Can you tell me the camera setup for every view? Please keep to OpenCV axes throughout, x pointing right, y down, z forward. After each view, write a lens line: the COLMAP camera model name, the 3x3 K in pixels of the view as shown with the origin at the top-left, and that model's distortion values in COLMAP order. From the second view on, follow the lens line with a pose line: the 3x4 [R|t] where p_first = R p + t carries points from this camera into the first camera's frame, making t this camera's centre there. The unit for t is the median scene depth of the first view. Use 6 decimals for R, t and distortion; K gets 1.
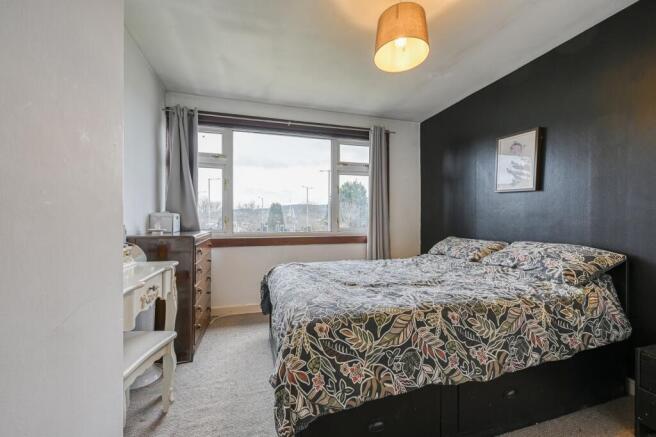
lens RADIAL K [[273.5, 0, 328.1], [0, 273.5, 209.9], [0, 0, 1]] dist [0.012219, -0.000126]
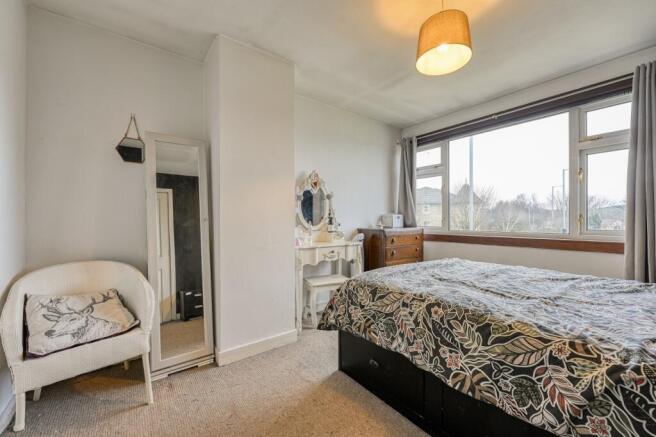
lens RADIAL K [[266.2, 0, 328.0], [0, 266.2, 218.5], [0, 0, 1]] dist [0.001109, 0.000212]
pose [[0.332142, -0.002690, -0.943225, 0.851690], [0.032867, 0.999422, 0.008723, 0.016640], [0.942656, -0.033898, 0.332039, 0.211249]]
